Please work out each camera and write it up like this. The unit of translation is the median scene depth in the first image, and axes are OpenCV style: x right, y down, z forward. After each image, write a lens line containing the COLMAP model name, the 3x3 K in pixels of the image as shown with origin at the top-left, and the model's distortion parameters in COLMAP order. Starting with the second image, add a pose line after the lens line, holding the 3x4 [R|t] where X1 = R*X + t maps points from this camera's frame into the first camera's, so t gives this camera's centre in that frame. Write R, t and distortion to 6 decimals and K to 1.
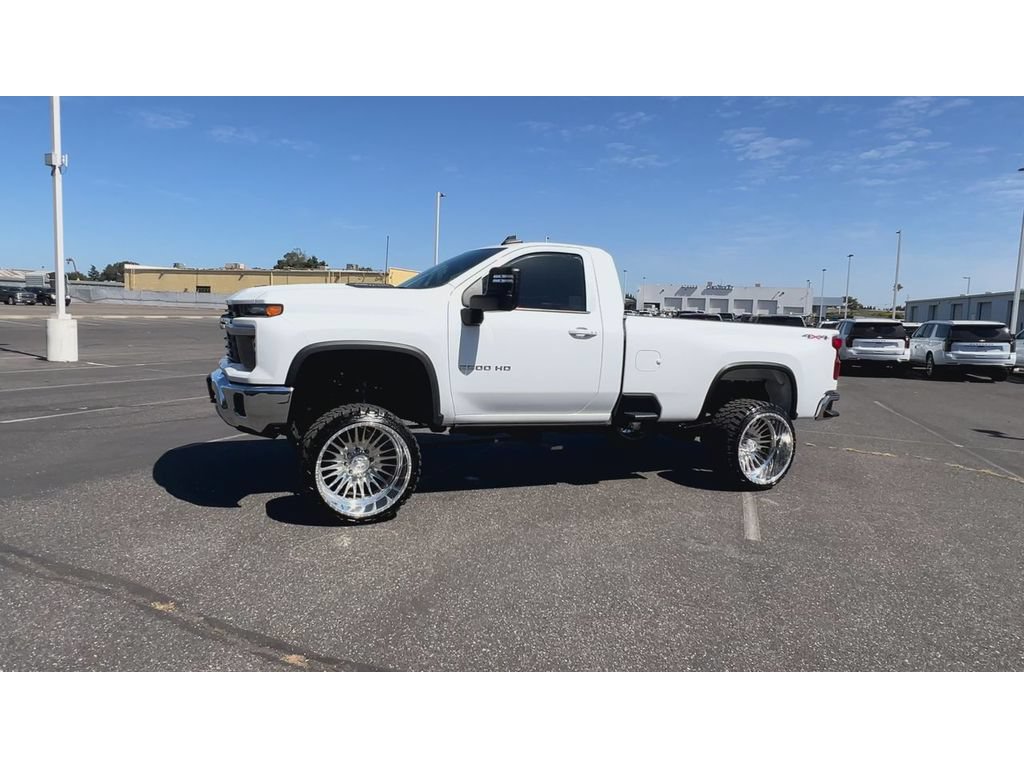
lens RADIAL K [[631.2, 0, 549.0], [0, 631.2, 360.5], [0, 0, 1]] dist [-0.001115, -0.000450]
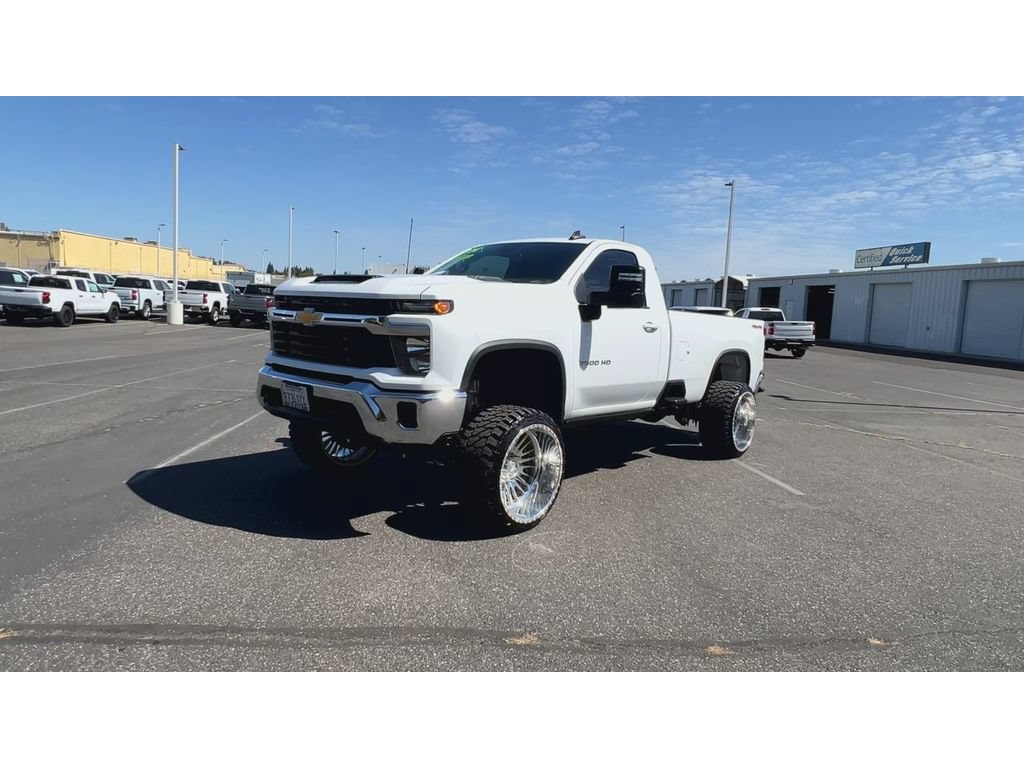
lens RADIAL K [[640.3, 0, 566.3], [0, 640.3, 366.4], [0, 0, 1]] dist [0.001138, 0.000602]
pose [[0.885312, -0.036395, 0.463571, -0.548137], [0.018045, 0.998870, 0.043959, -0.025498], [-0.464647, -0.030552, 0.884969, 0.091717]]
